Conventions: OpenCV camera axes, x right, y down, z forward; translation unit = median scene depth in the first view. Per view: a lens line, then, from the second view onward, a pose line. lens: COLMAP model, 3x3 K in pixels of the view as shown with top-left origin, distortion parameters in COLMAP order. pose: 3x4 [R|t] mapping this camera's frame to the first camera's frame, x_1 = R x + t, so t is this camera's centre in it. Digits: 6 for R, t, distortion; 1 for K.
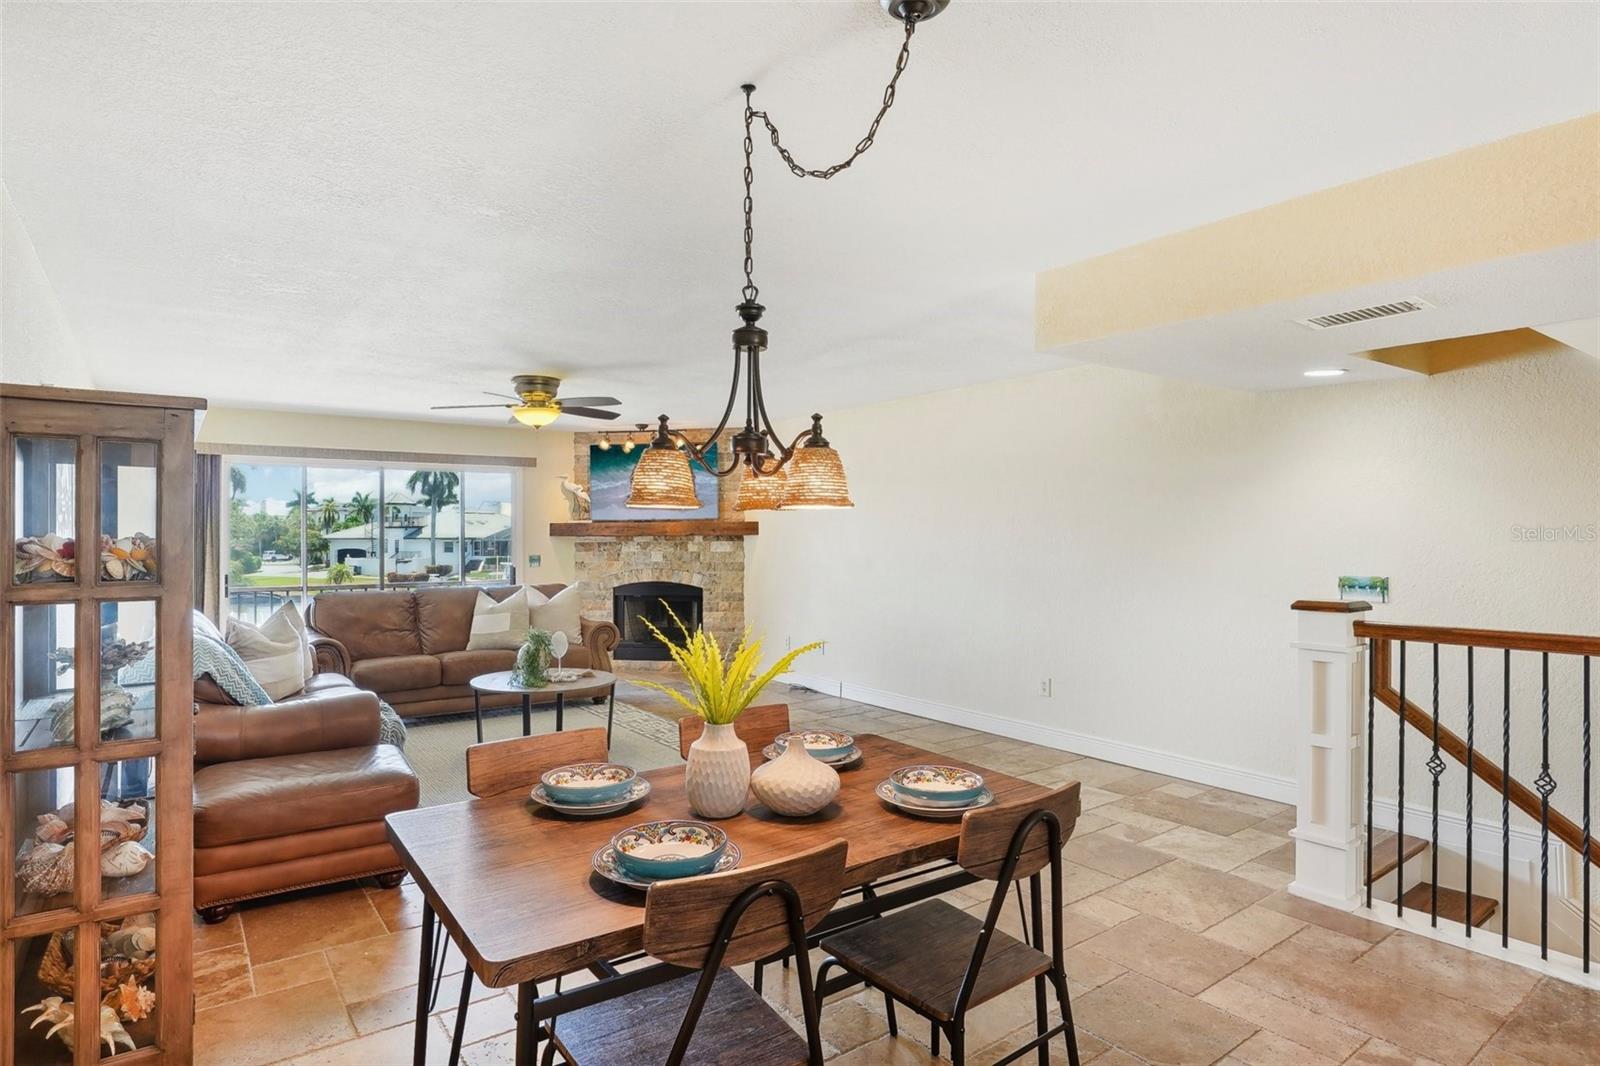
lens RADIAL K [[856.2, 0, 795.1], [0, 856.2, 539.0], [0, 0, 1]] dist [-0.028822, 0.004637]
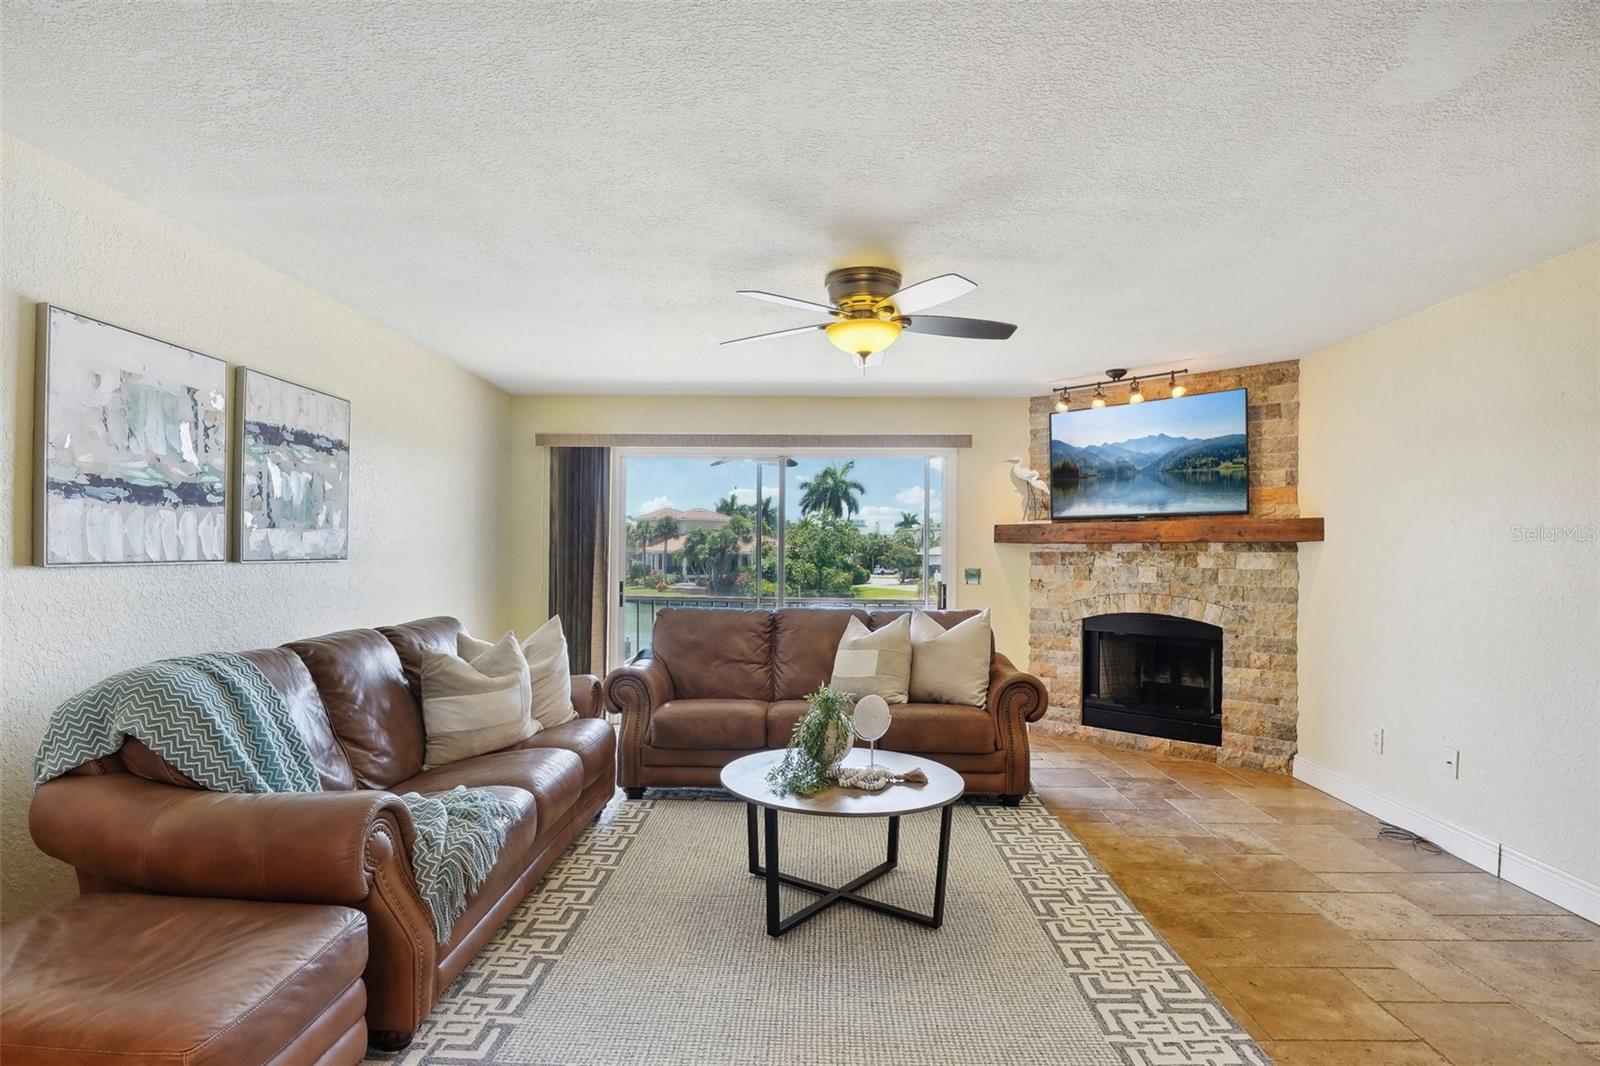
lens RADIAL K [[856.2, 0, 794.0], [0, 856.2, 549.5], [0, 0, 1]] dist [-0.028822, 0.004637]
pose [[0.788842, 0.007725, -0.614548, 0.024359], [-0.014060, 0.999886, -0.005478, 0.008693], [0.614435, 0.012962, 0.788861, 0.328687]]
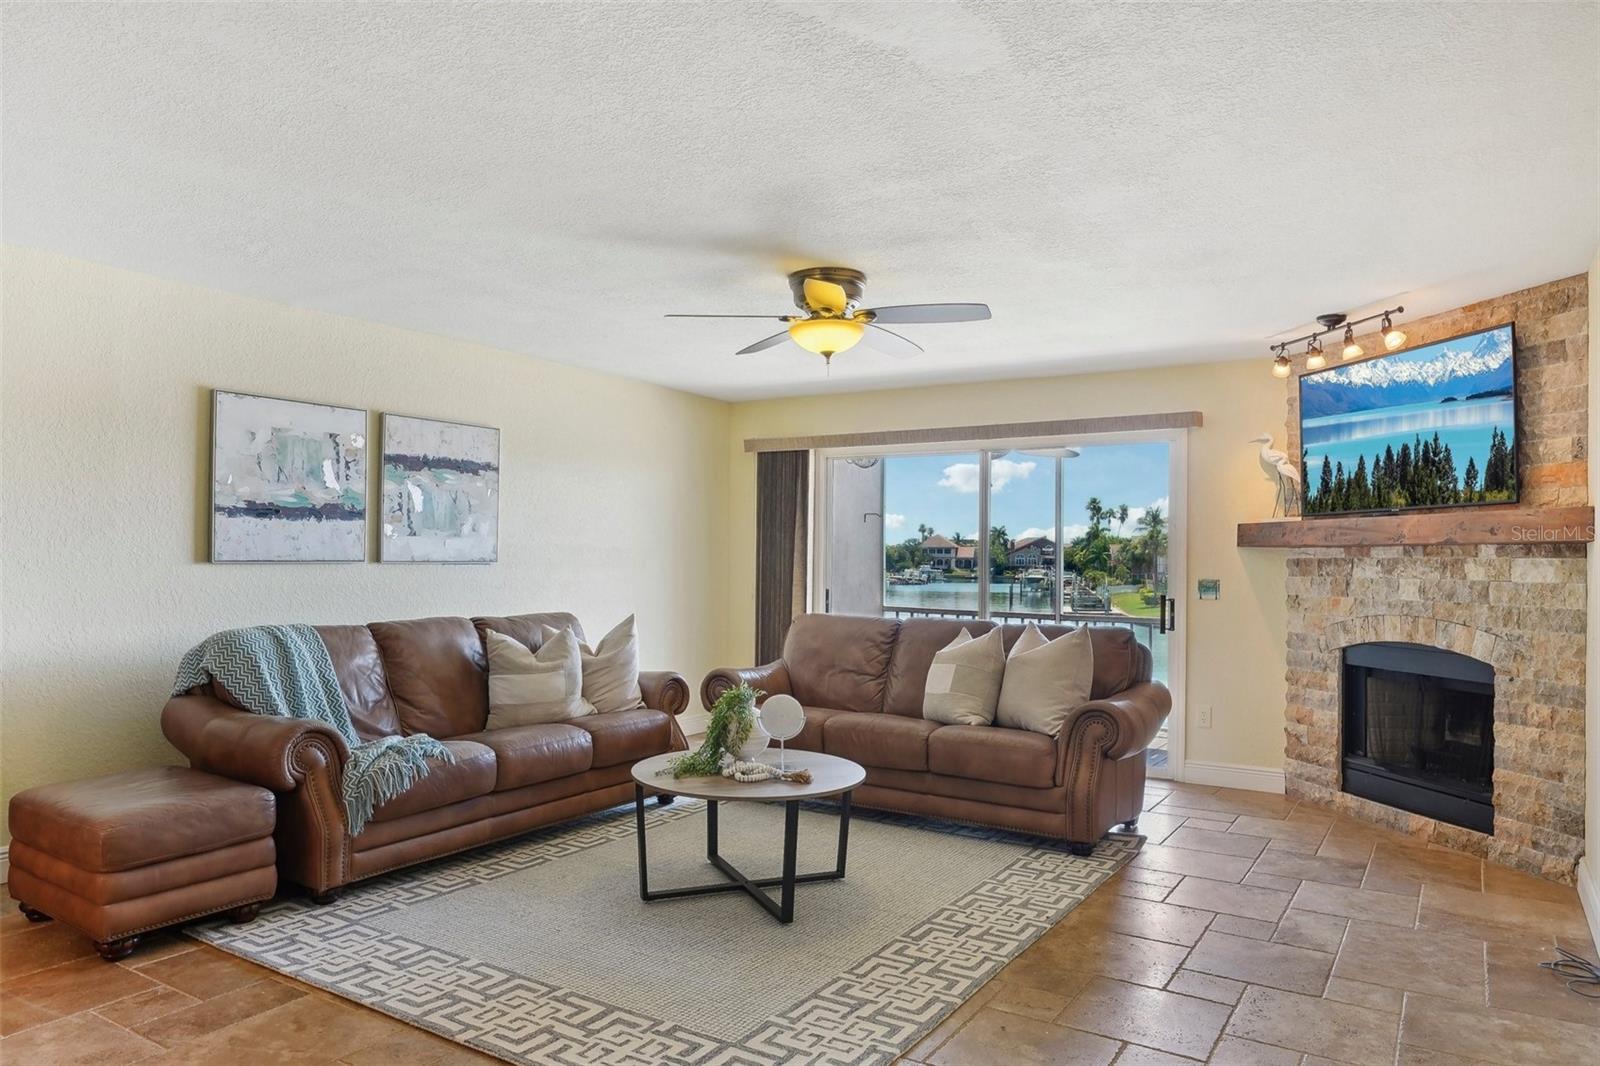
lens RADIAL K [[1064.0, 0, 790.2], [0, 1064.0, 556.7], [0, 0, 1]] dist [-0.002608, -0.005526]
pose [[0.356145, 0.005790, -0.934413, 0.266334], [-0.017245, 0.999851, -0.000378, 0.008541], [0.934272, 0.016249, 0.356192, 0.480047]]
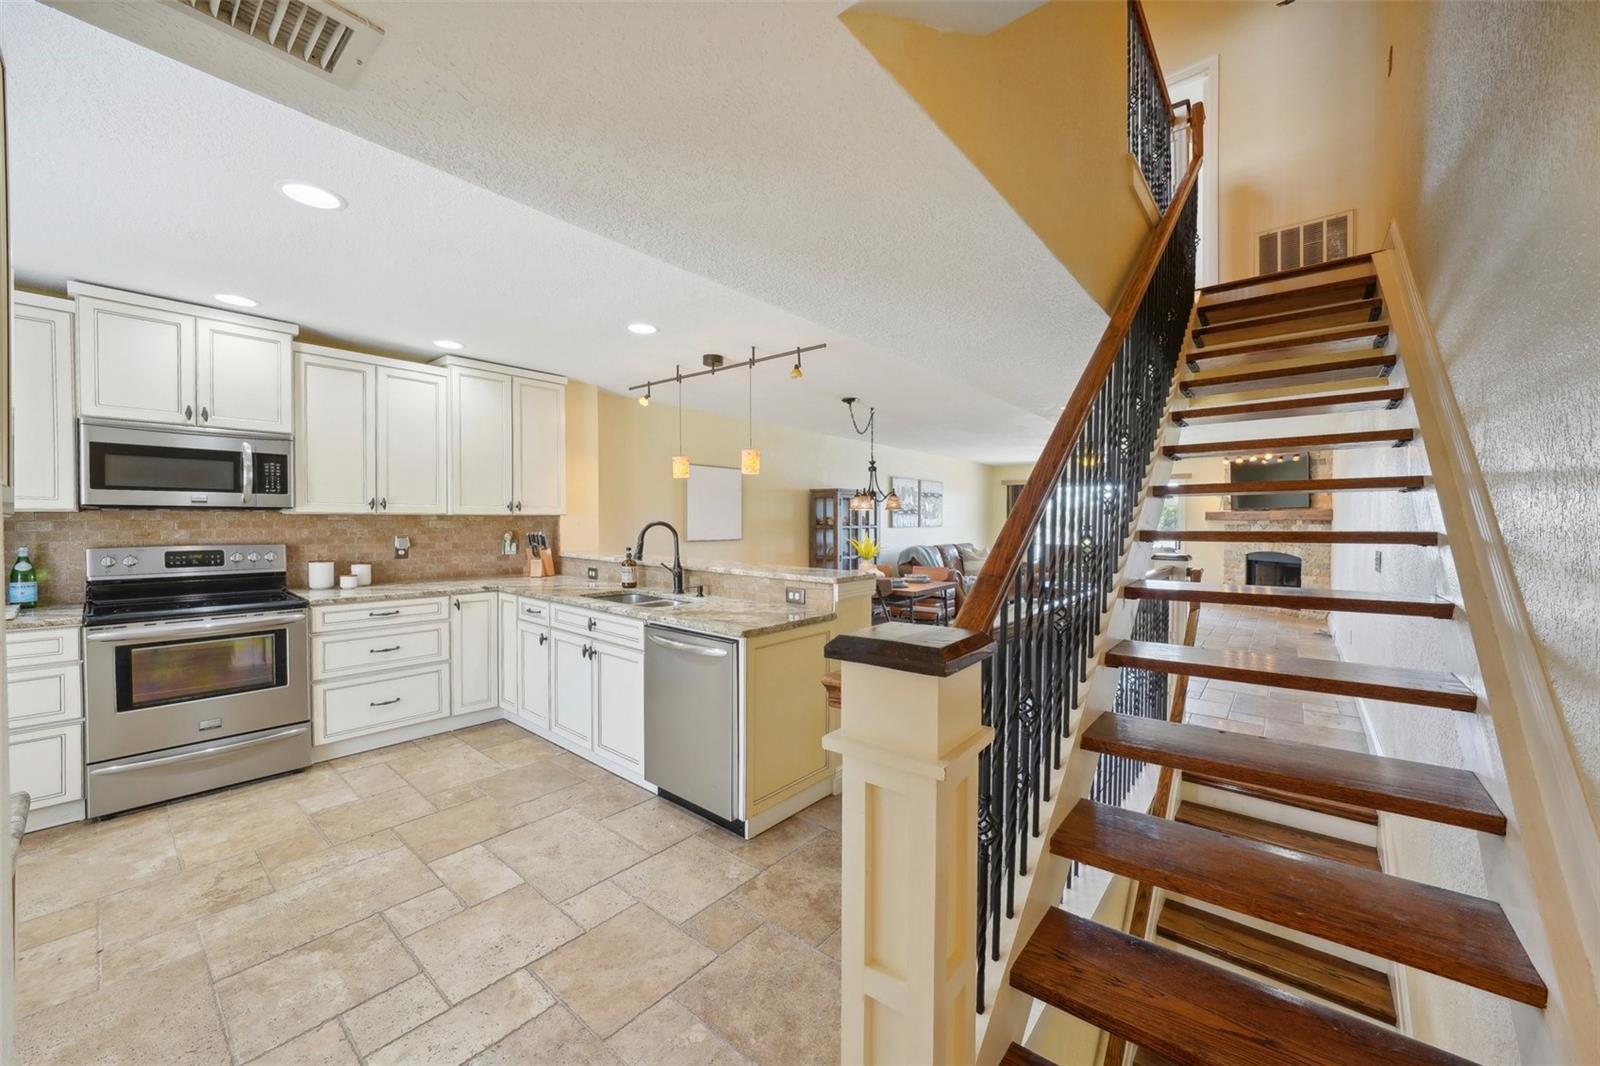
lens RADIAL K [[591.2, 0, 800.5], [0, 591.2, 538.8], [0, 0, 1]] dist [-0.013106, 0.002699]
pose [[0.233460, 0.034260, -0.971763, 0.623874], [-0.010157, 0.999411, 0.032794, 0.003608], [0.972313, 0.002214, 0.233670, -0.005291]]
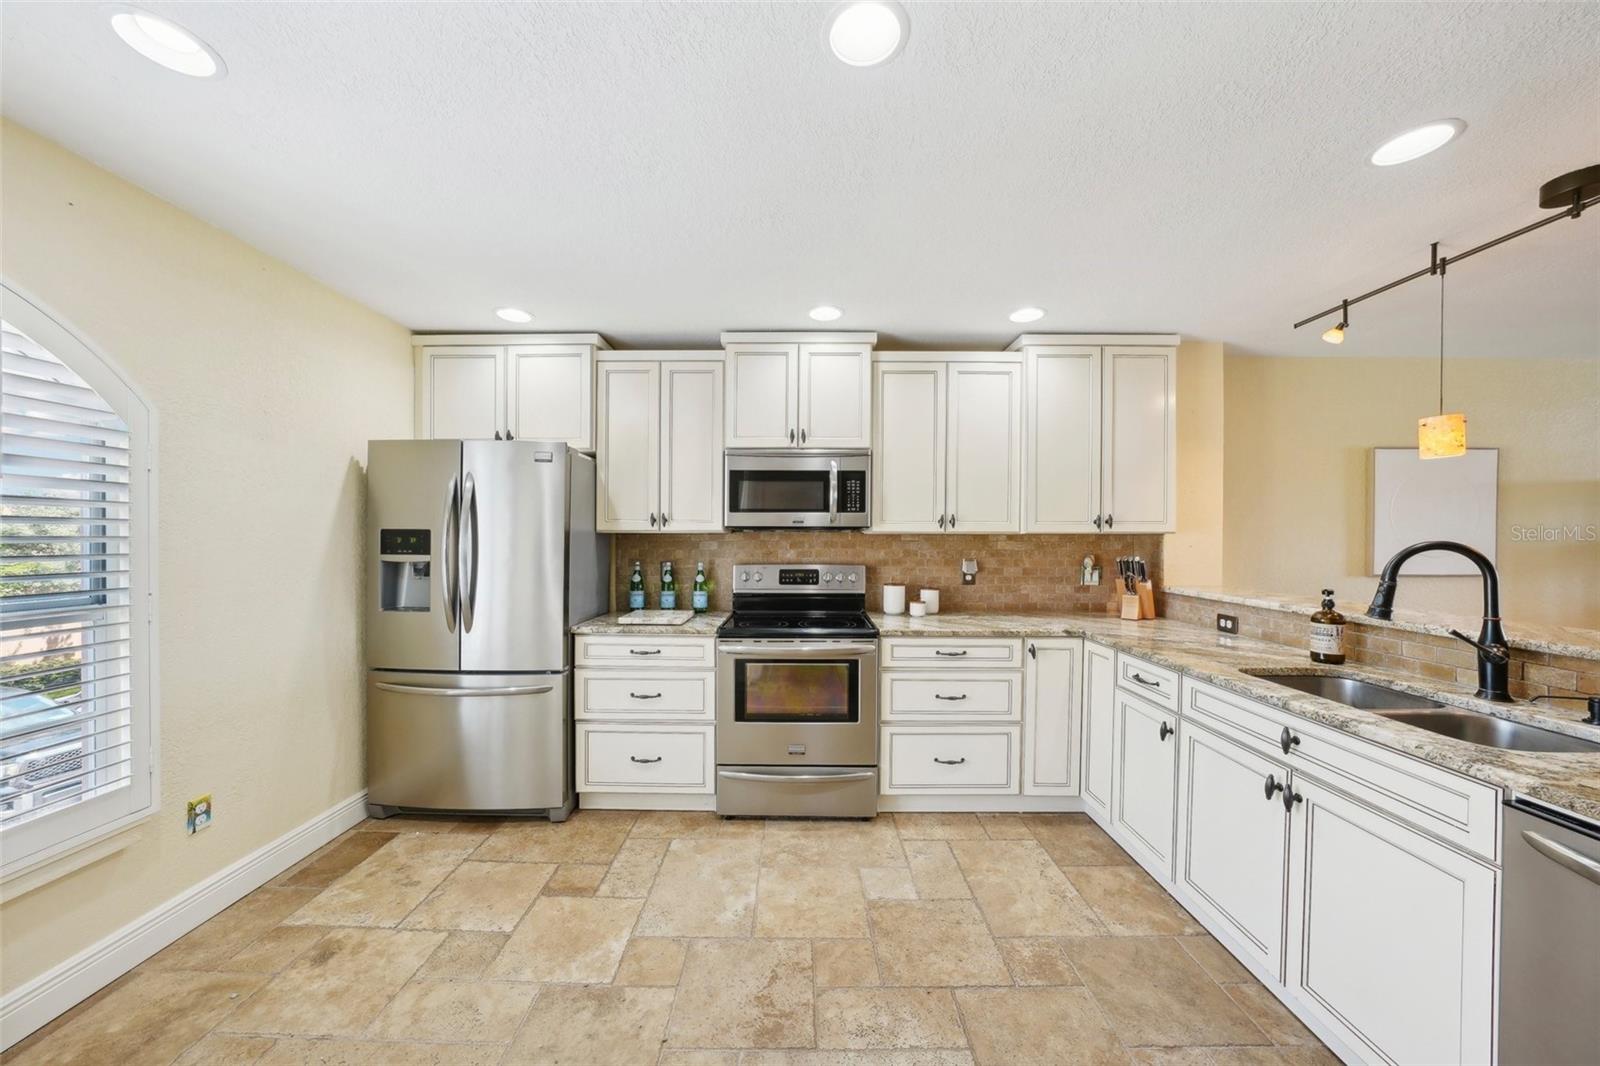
lens RADIAL K [[558.1, 0, 801.6], [0, 558.1, 541.7], [0, 0, 1]] dist [-0.020170, 0.001045]
pose [[-0.595856, 0.005853, -0.803070, 0.472177], [-0.004447, 0.999934, 0.010587, 0.004633], [0.803079, 0.009880, -0.595791, -0.068675]]
